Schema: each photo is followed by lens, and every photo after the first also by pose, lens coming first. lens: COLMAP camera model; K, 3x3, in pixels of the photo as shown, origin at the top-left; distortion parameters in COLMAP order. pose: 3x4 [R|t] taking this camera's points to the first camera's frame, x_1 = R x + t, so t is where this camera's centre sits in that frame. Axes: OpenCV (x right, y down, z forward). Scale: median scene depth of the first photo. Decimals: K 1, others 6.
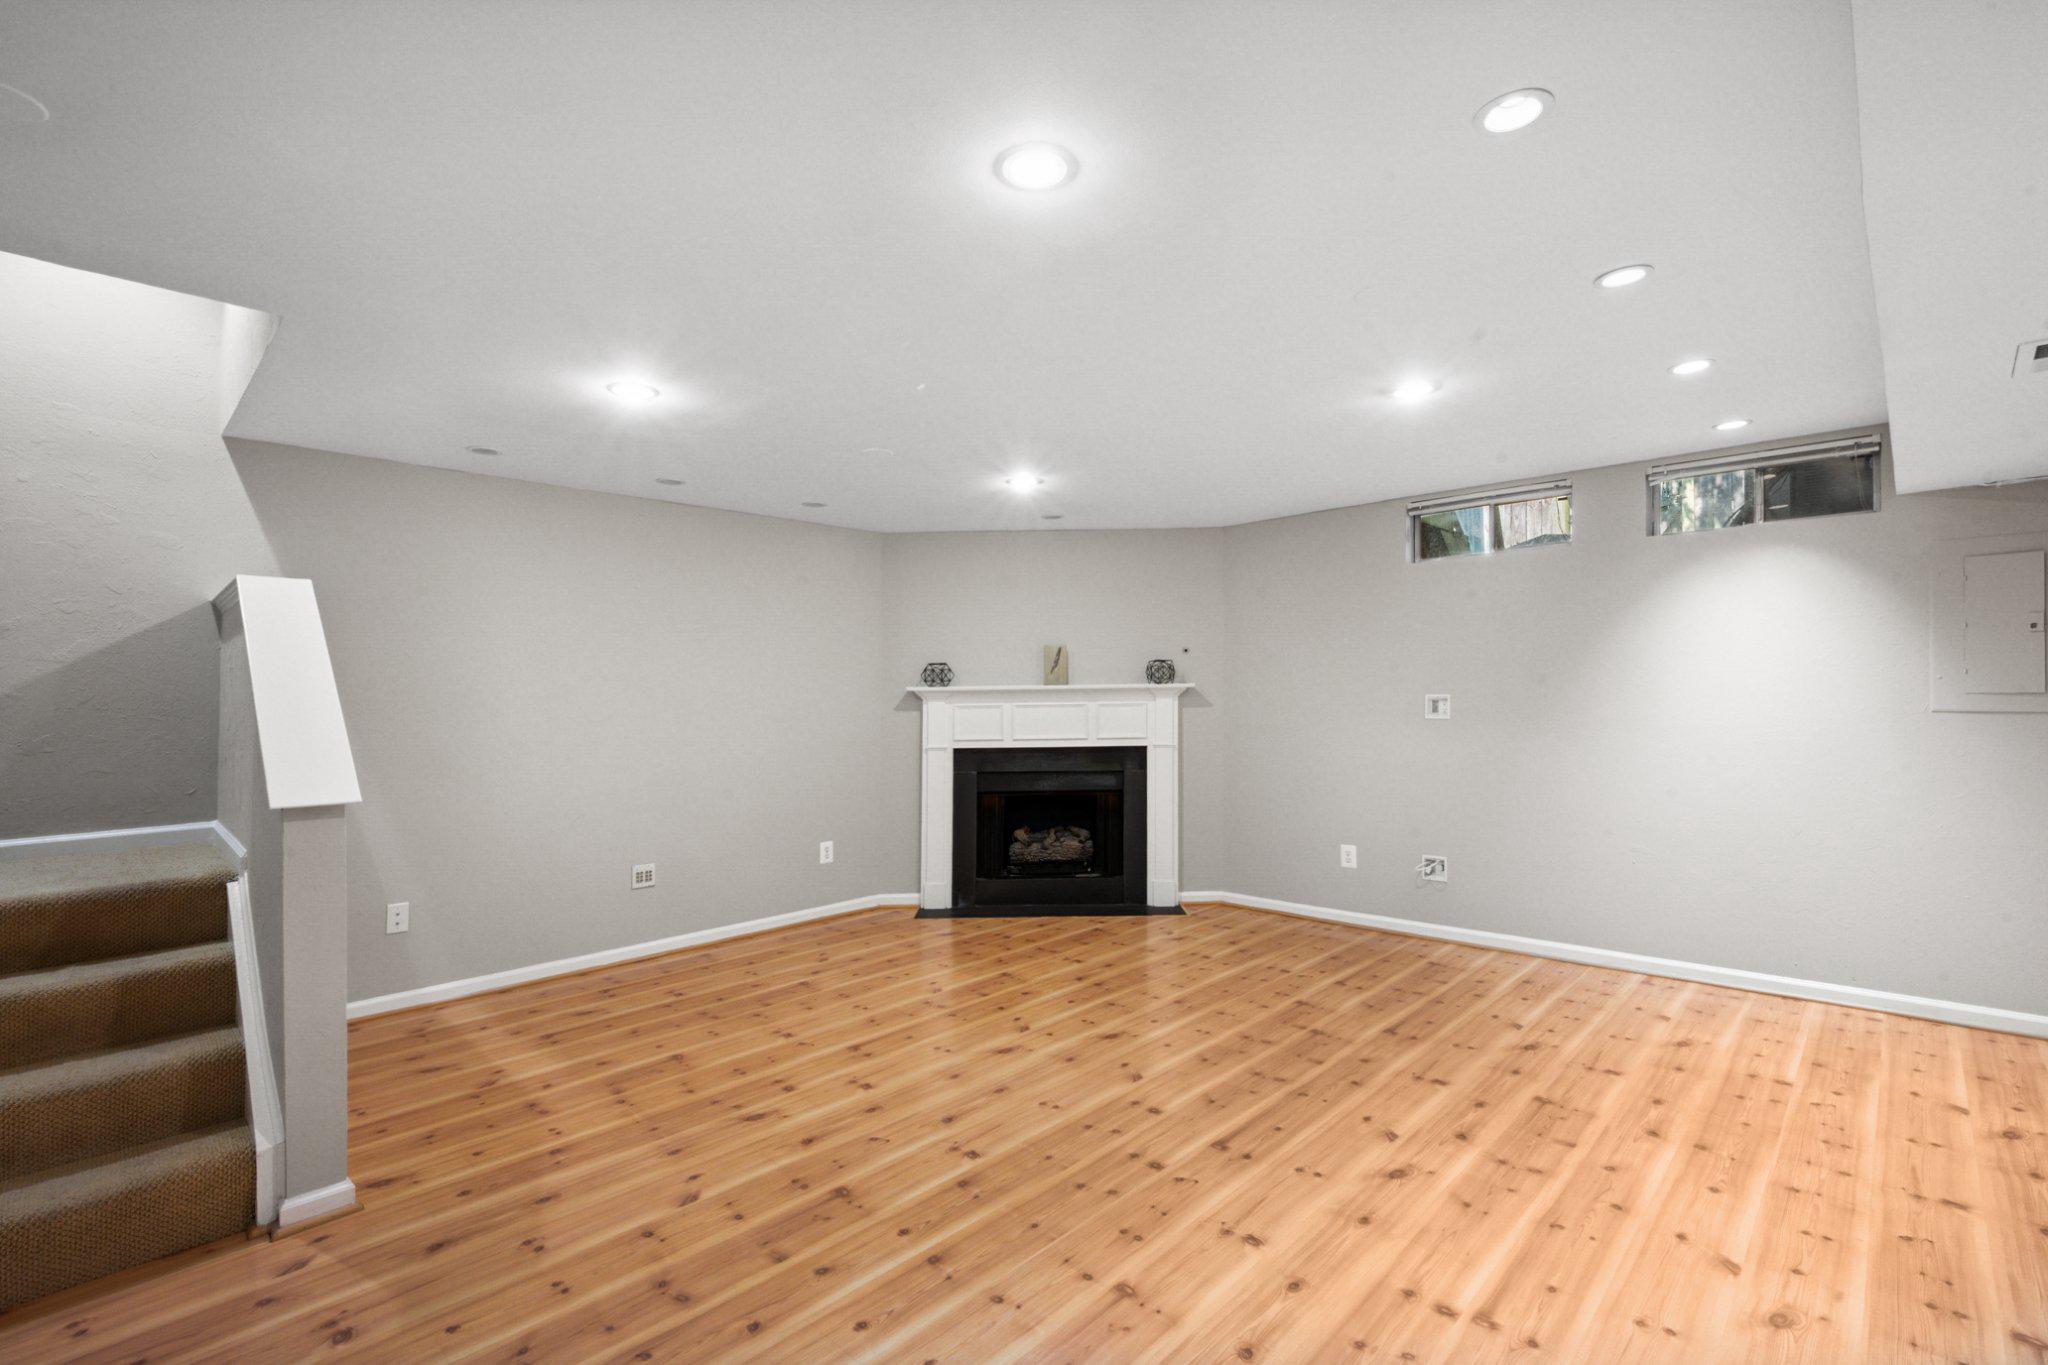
lens RADIAL K [[922.5, 0, 1024.0], [0, 922.5, 682.5], [0, 0, 1]] dist [0.000674, -0.000325]
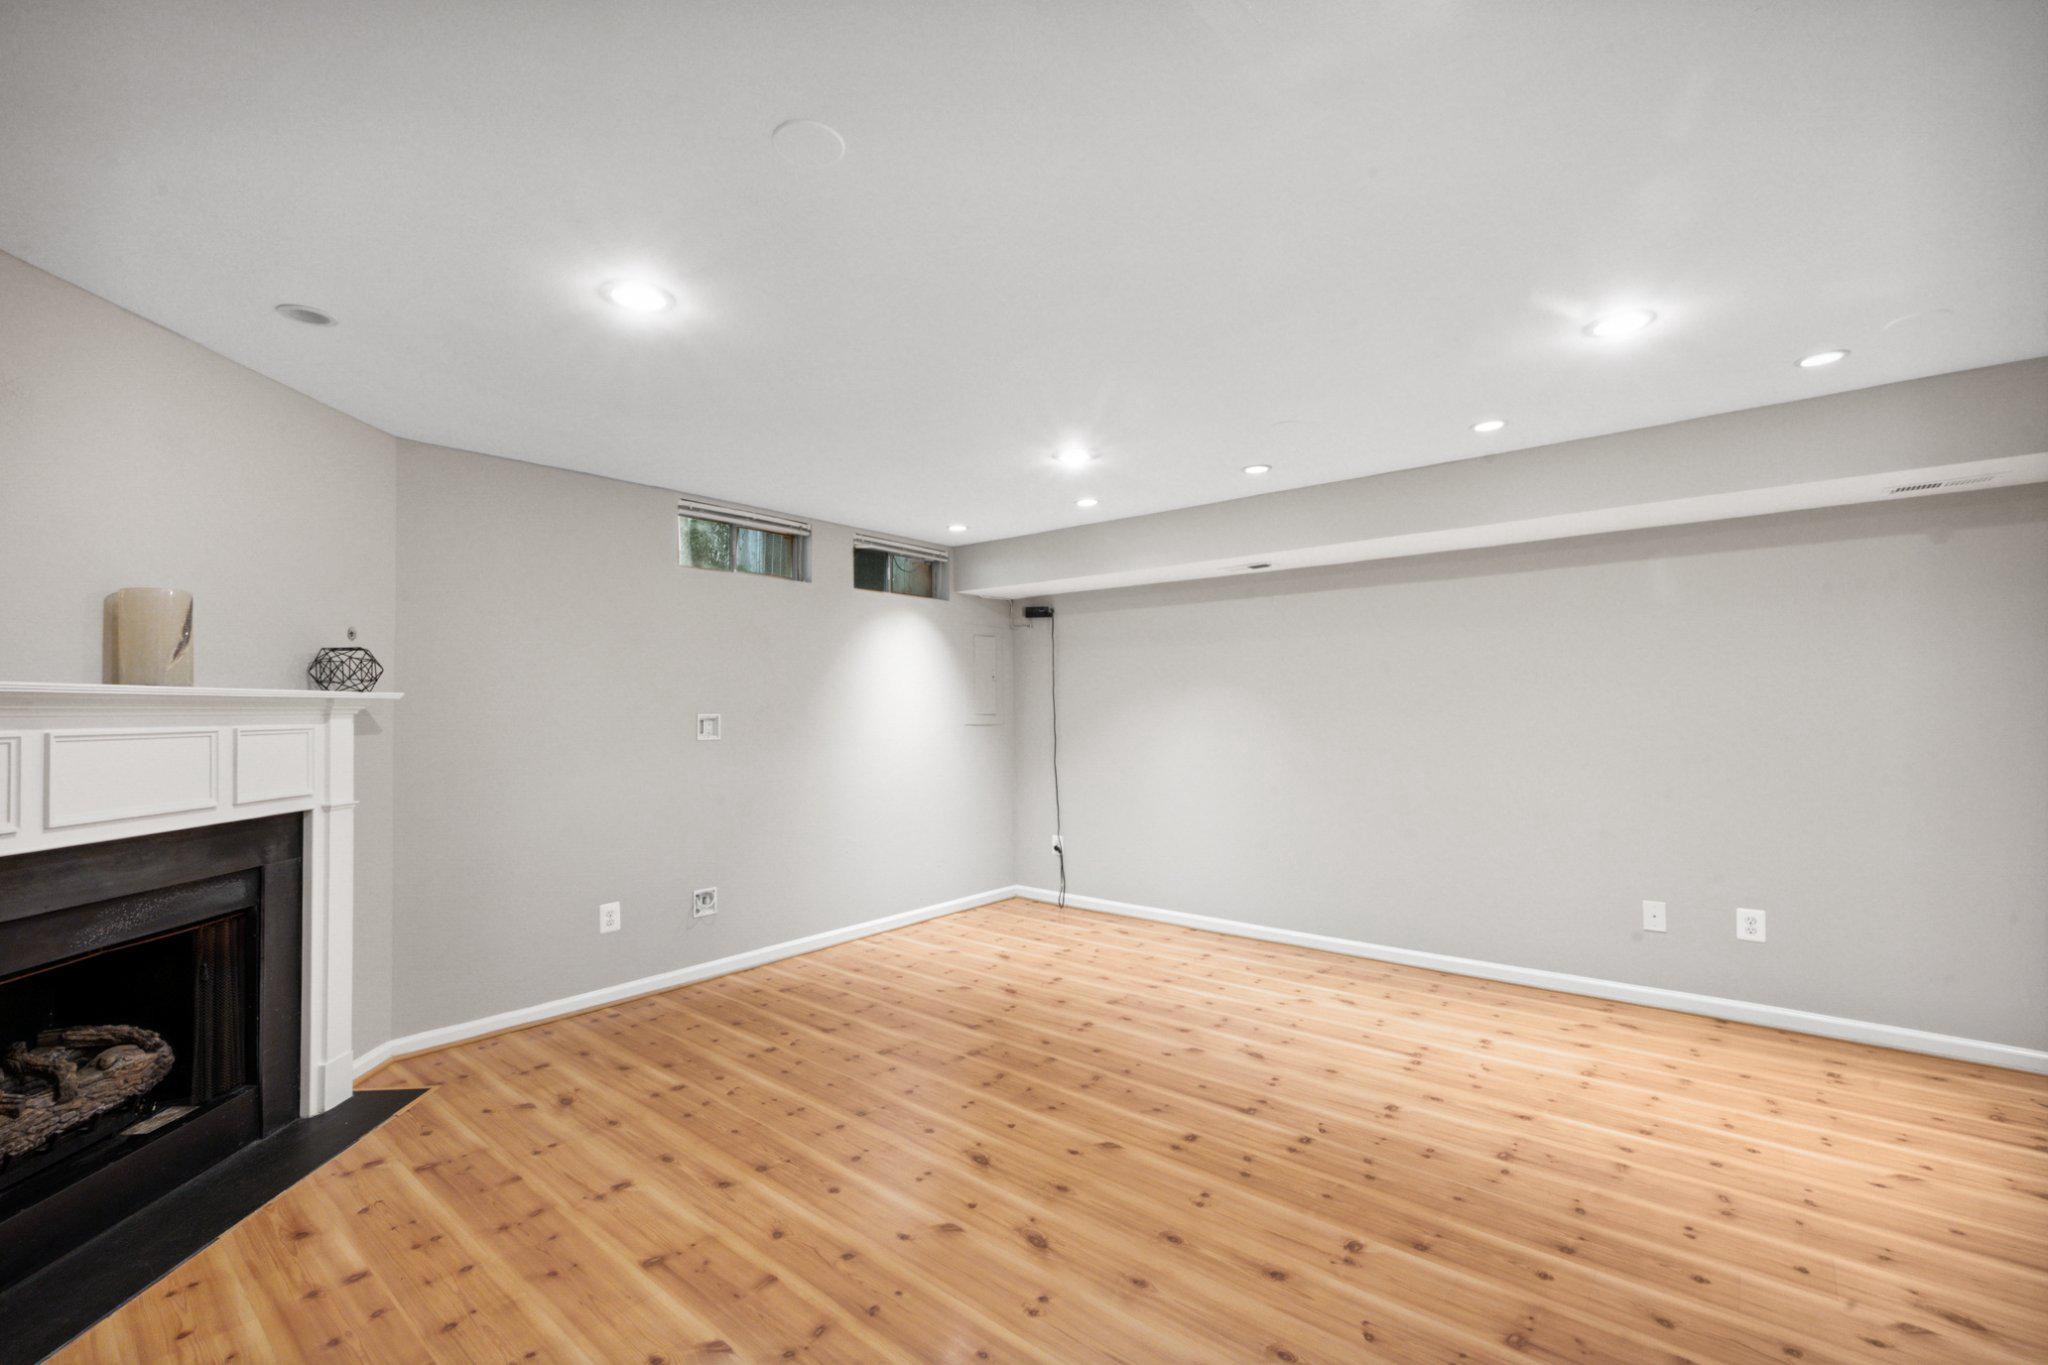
lens RADIAL K [[883.5, 0, 1028.3], [0, 883.5, 702.8], [0, 0, 1]] dist [-0.000931, -0.000048]
pose [[-0.074063, 0.021162, 0.997029, -0.663015], [-0.007764, 0.999732, -0.021796, 0.026879], [-0.997223, -0.009355, -0.073879, 1.062321]]
